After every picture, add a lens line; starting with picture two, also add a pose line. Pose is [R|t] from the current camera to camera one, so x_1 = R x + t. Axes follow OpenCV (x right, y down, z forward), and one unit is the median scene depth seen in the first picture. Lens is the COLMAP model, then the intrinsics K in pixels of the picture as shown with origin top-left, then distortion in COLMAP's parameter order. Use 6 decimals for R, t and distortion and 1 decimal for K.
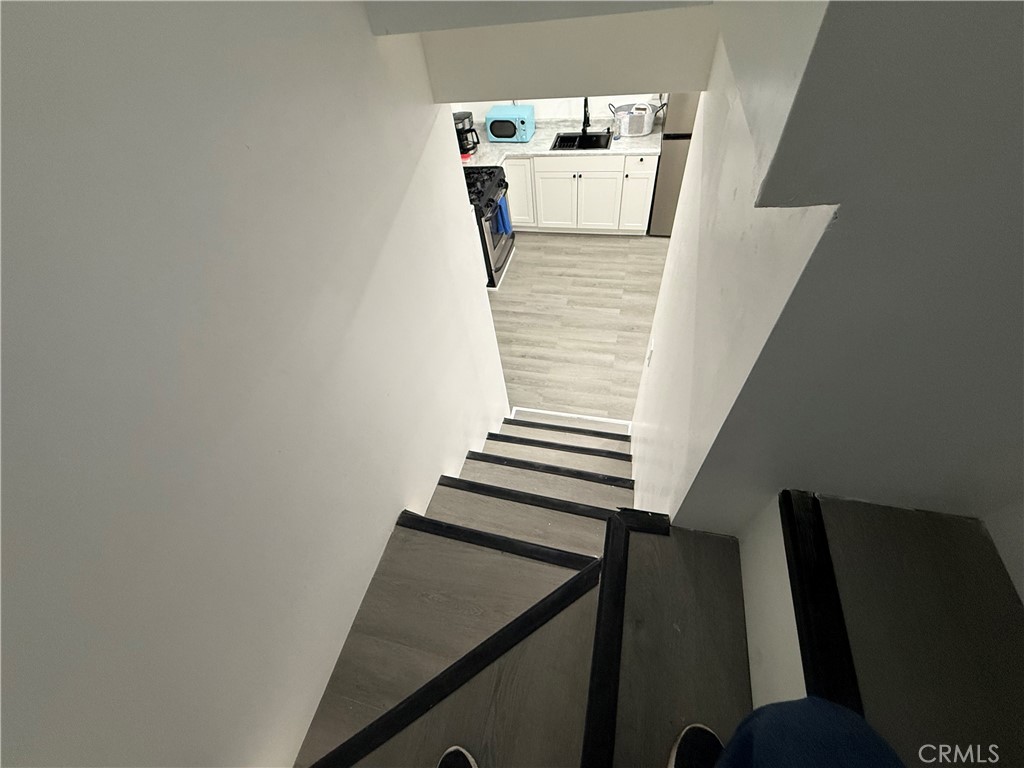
lens RADIAL K [[407.4, 0, 515.6], [0, 407.4, 382.3], [0, 0, 1]] dist [-0.000696, 0.000274]
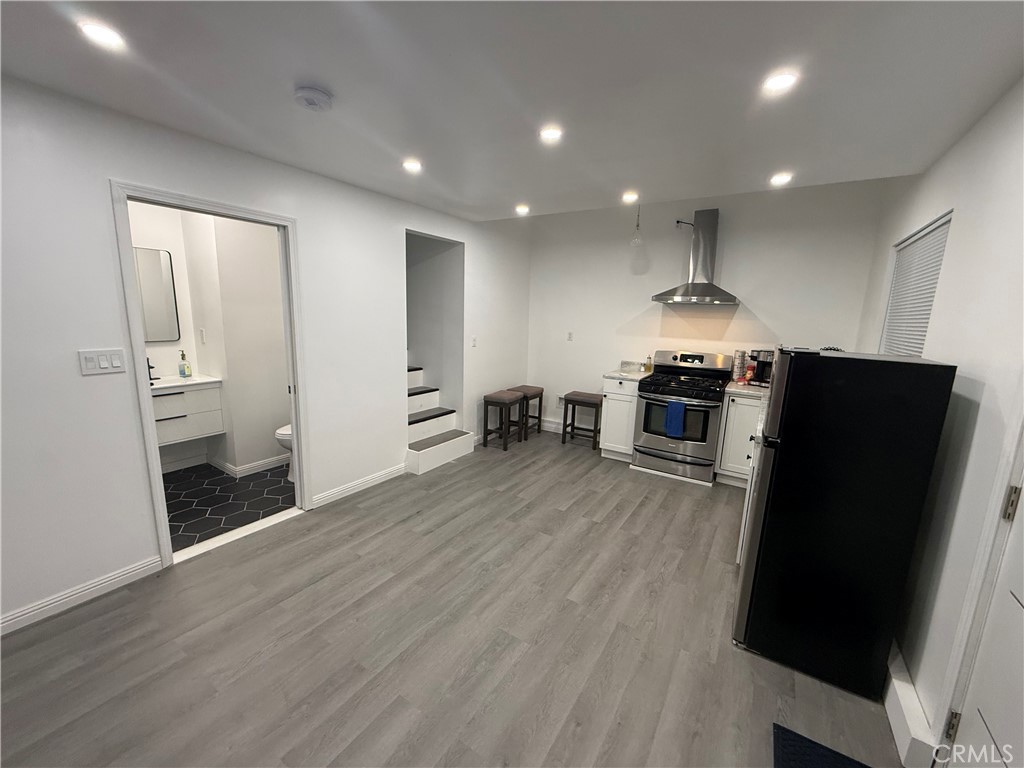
lens RADIAL K [[407.4, 0, 510.9], [0, 407.4, 385.3], [0, 0, 1]] dist [-0.000696, 0.000274]
pose [[-0.319040, 0.267484, -0.909212, 0.922170], [-0.726237, 0.547386, 0.415872, -0.552439], [0.608929, 0.792982, 0.019619, 0.662028]]
